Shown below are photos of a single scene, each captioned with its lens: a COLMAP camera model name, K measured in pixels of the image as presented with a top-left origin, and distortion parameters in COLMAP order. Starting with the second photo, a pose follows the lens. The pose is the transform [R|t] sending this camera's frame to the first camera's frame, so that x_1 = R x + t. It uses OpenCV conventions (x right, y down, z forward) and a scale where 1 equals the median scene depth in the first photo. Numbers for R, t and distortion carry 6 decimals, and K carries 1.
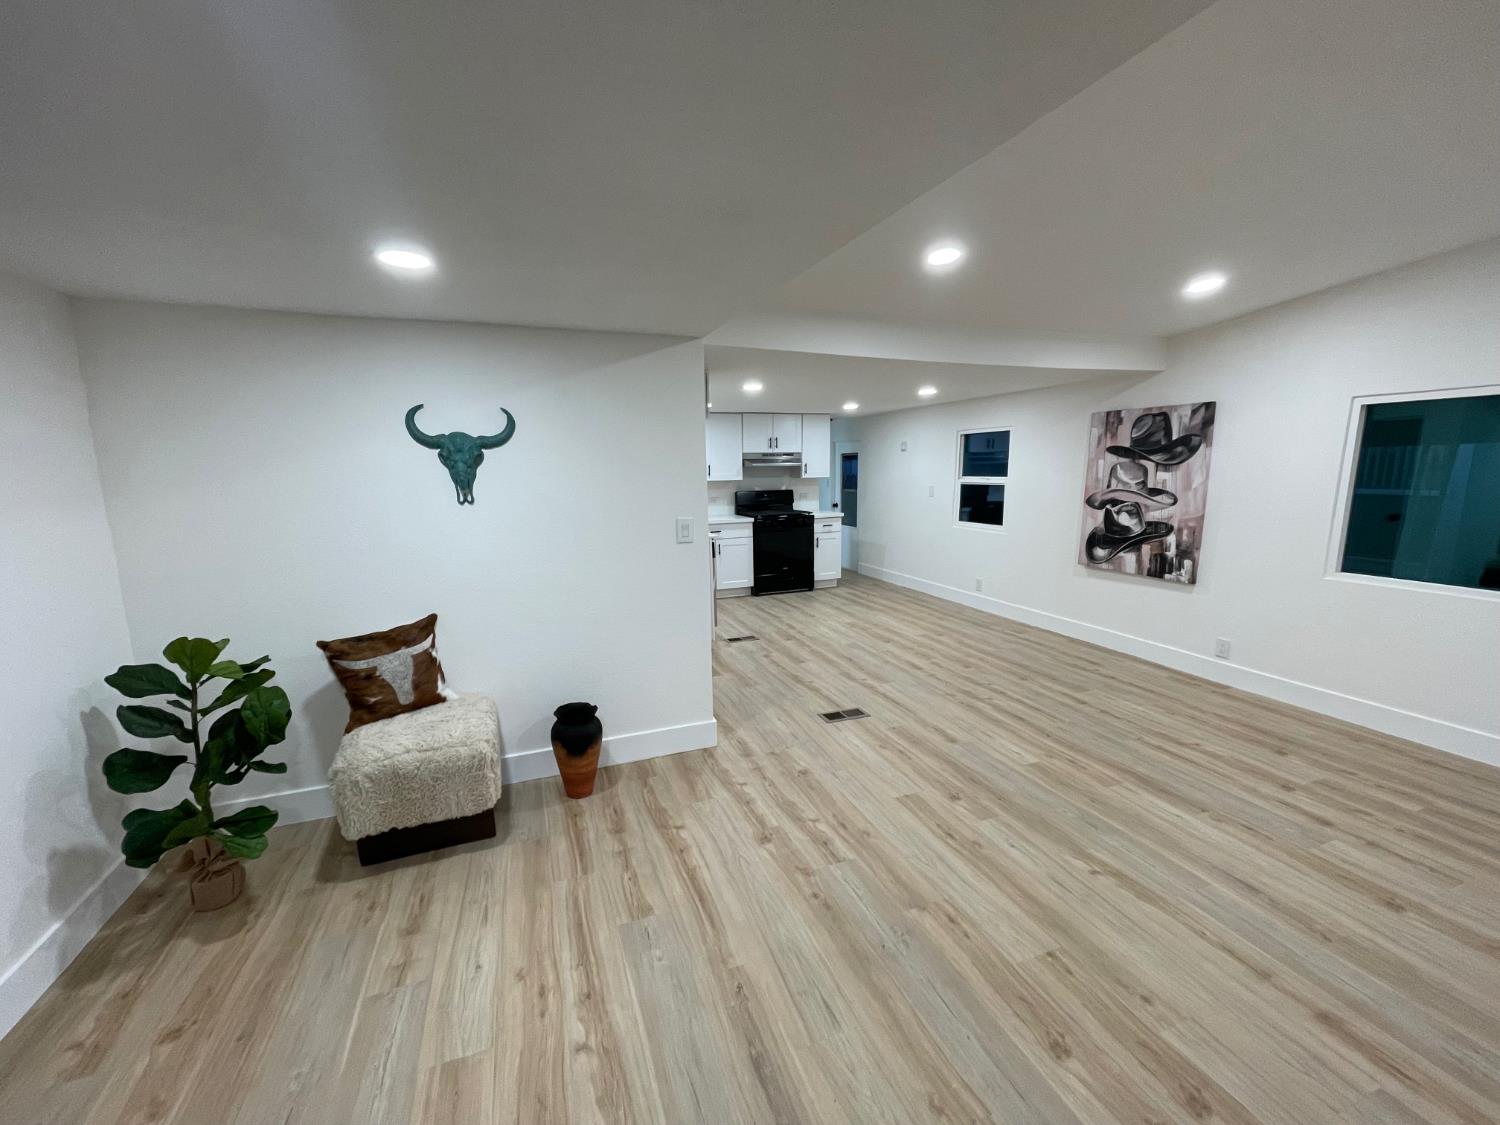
lens RADIAL K [[600.9, 0, 738.9], [0, 600.9, 567.8], [0, 0, 1]] dist [-0.007387, 0.000181]
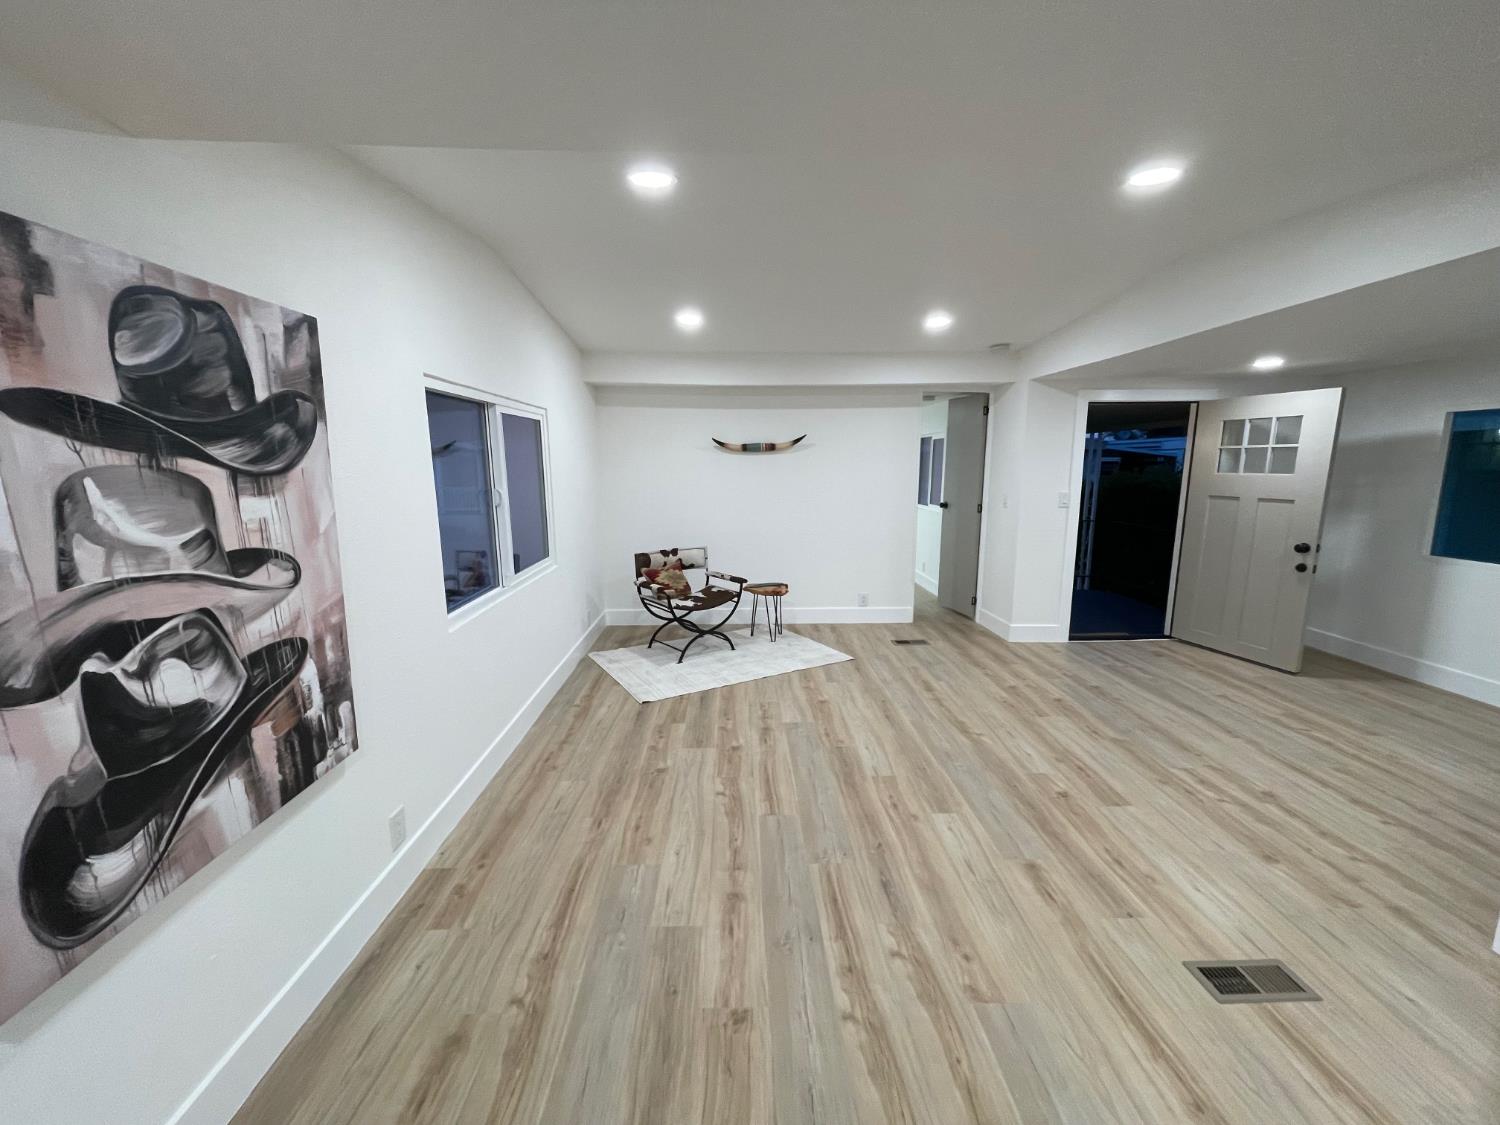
lens RADIAL K [[603.6, 0, 742.6], [0, 603.6, 569.7], [0, 0, 1]] dist [-0.005295, 0.000629]
pose [[-0.945382, -0.034186, 0.324167, 0.357481], [0.076868, 0.943058, 0.323626, -0.213920], [-0.316772, 0.330868, -0.888922, 1.253262]]
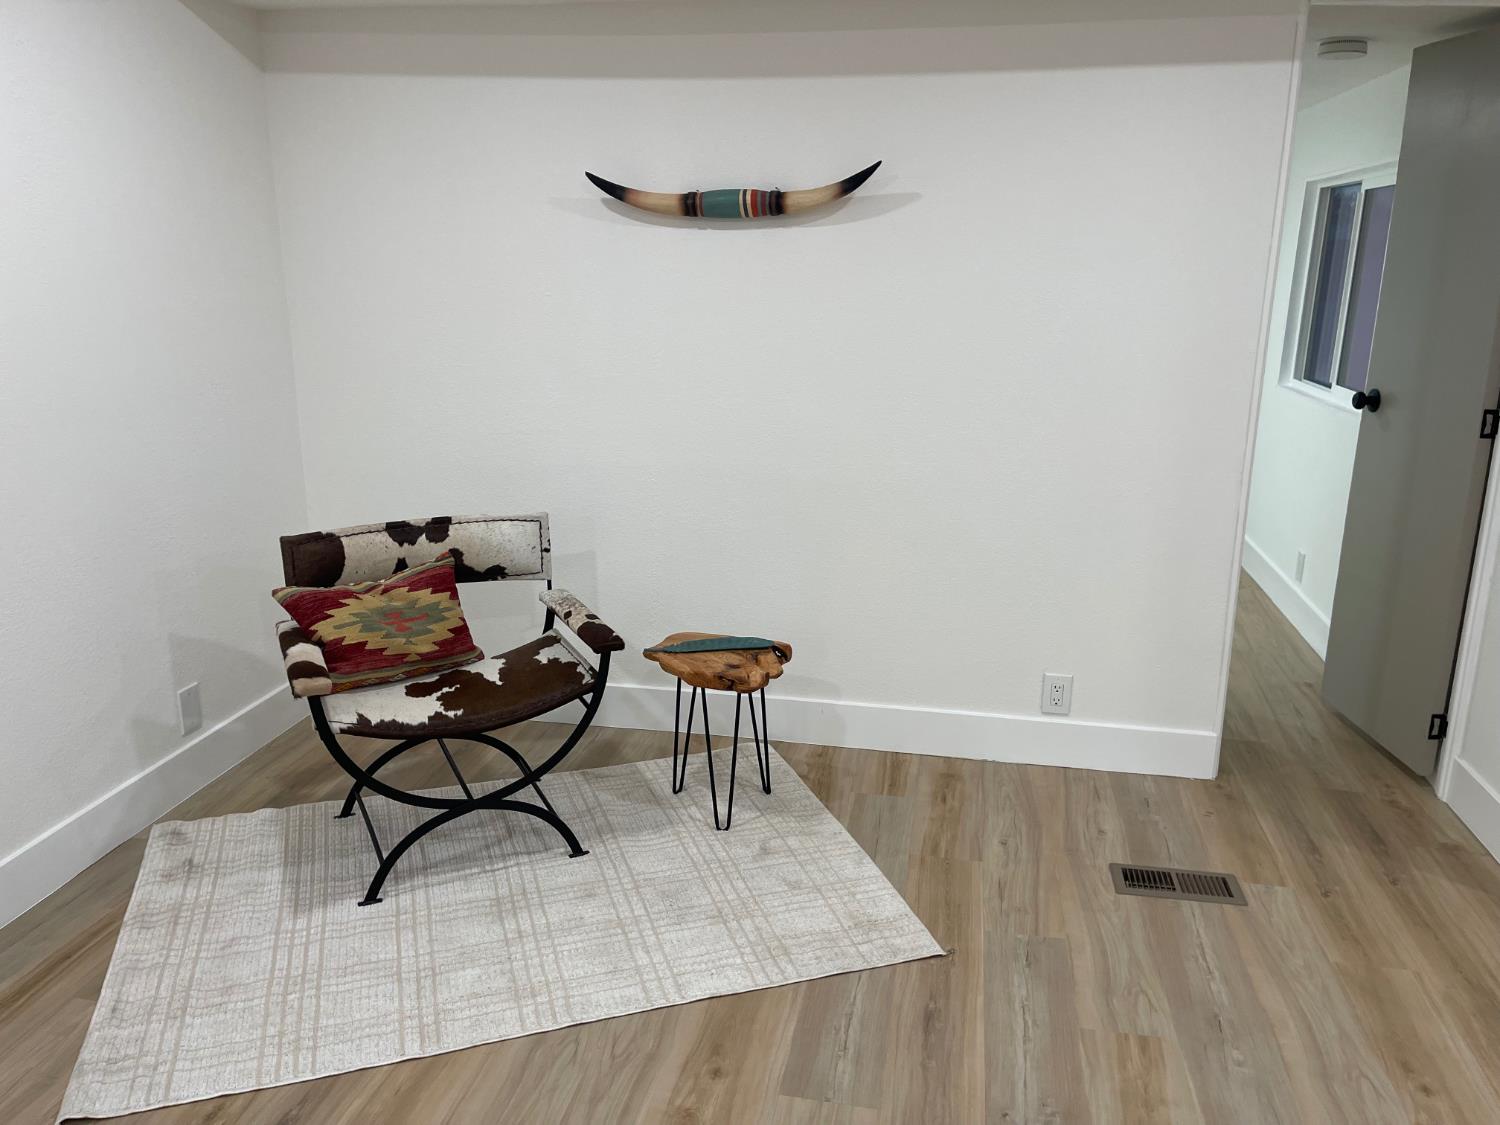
lens RADIAL K [[1135.7, 0, 757.3], [0, 1135.7, 562.3], [0, 0, 1]] dist [0.062519, -0.084857]
pose [[-0.861571, -0.122492, 0.492637, 0.329543], [0.091993, 0.916708, 0.388822, -0.119123], [-0.499232, 0.380317, -0.778541, 0.703387]]
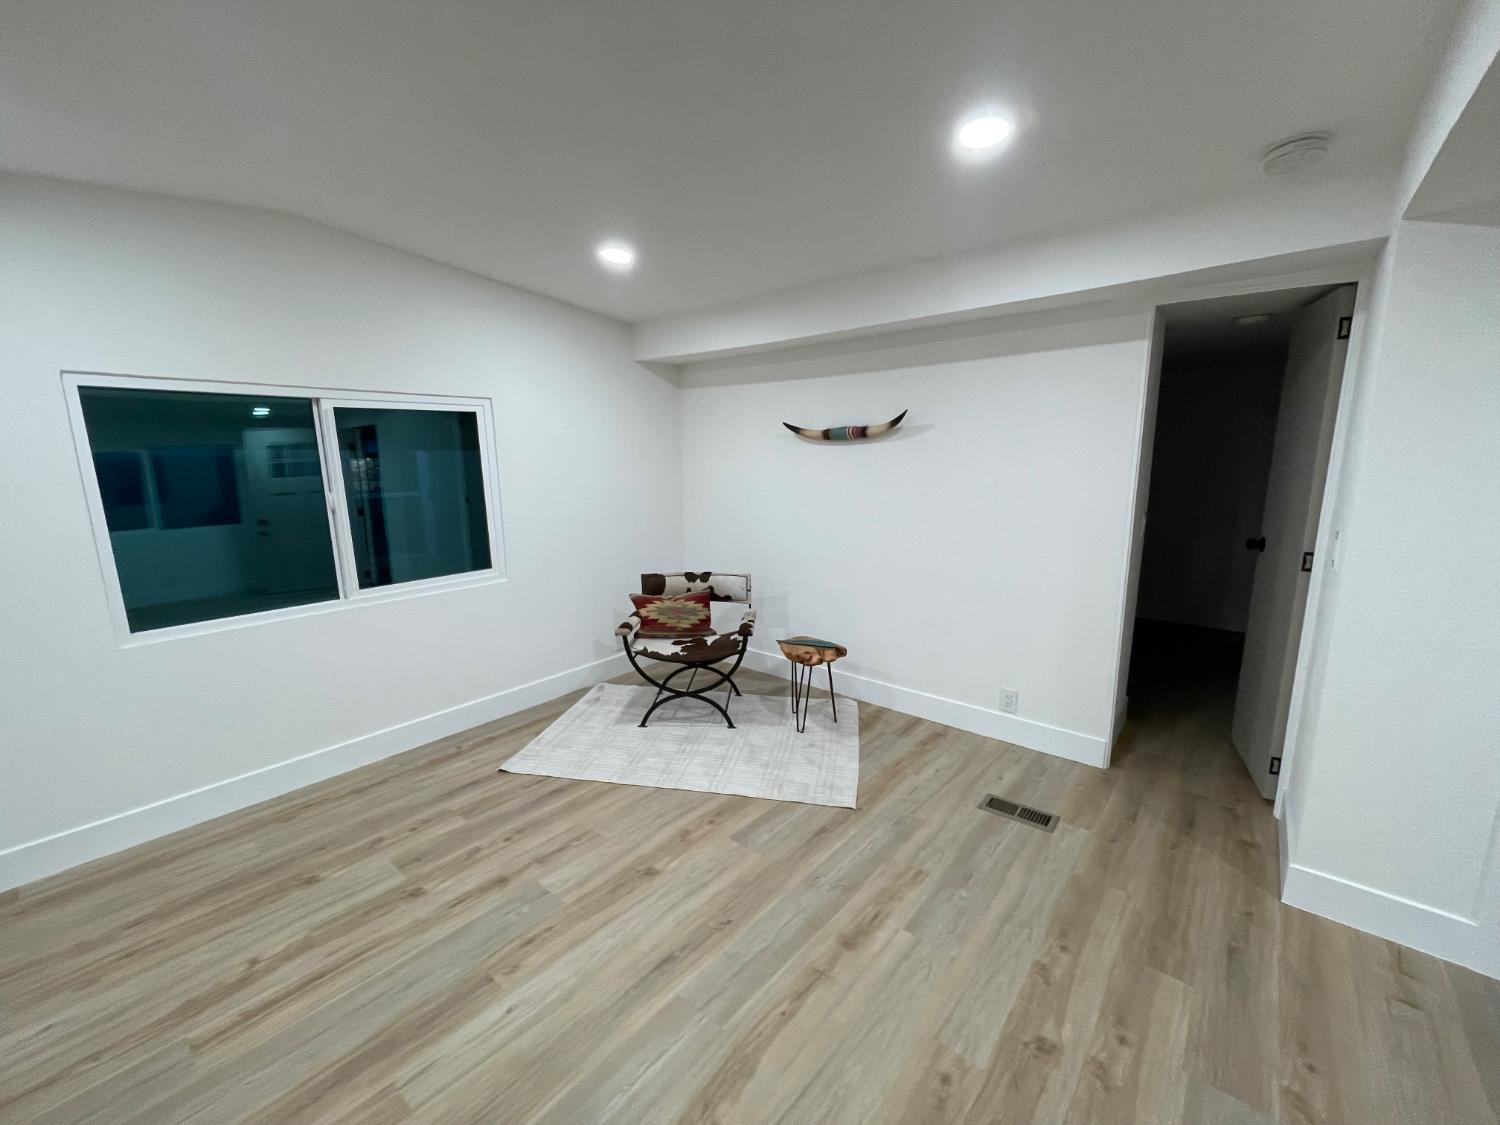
lens RADIAL K [[603.6, 0, 742.6], [0, 603.6, 569.7], [0, 0, 1]] dist [-0.005295, 0.000629]
pose [[-0.491073, -0.136824, 0.860306, 0.073079], [0.168671, 0.953964, 0.247999, -0.095188], [-0.854633, 0.266894, -0.445388, 0.575088]]
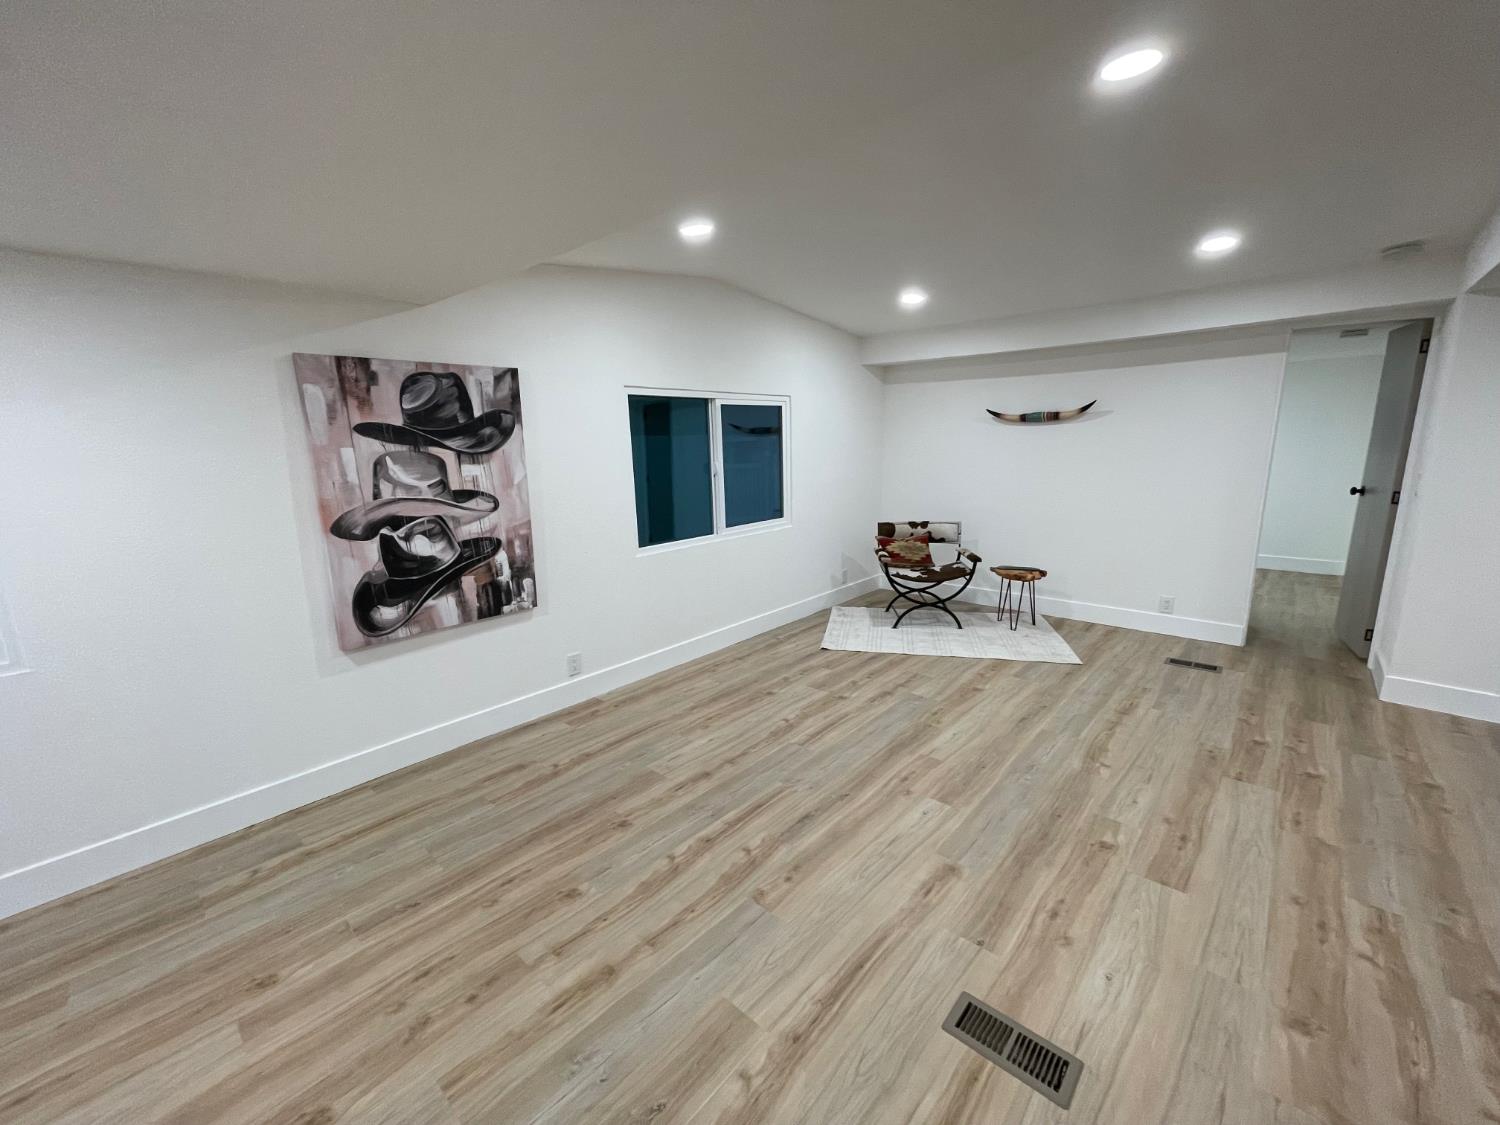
lens RADIAL K [[604.7, 0, 740.9], [0, 604.7, 570.7], [0, 0, 1]] dist [-0.006083, 0.000570]
pose [[-0.459516, -0.156215, 0.874324, -0.042208], [0.183403, 0.946505, 0.265502, -0.176260], [-0.869027, 0.282356, -0.406284, 1.072740]]
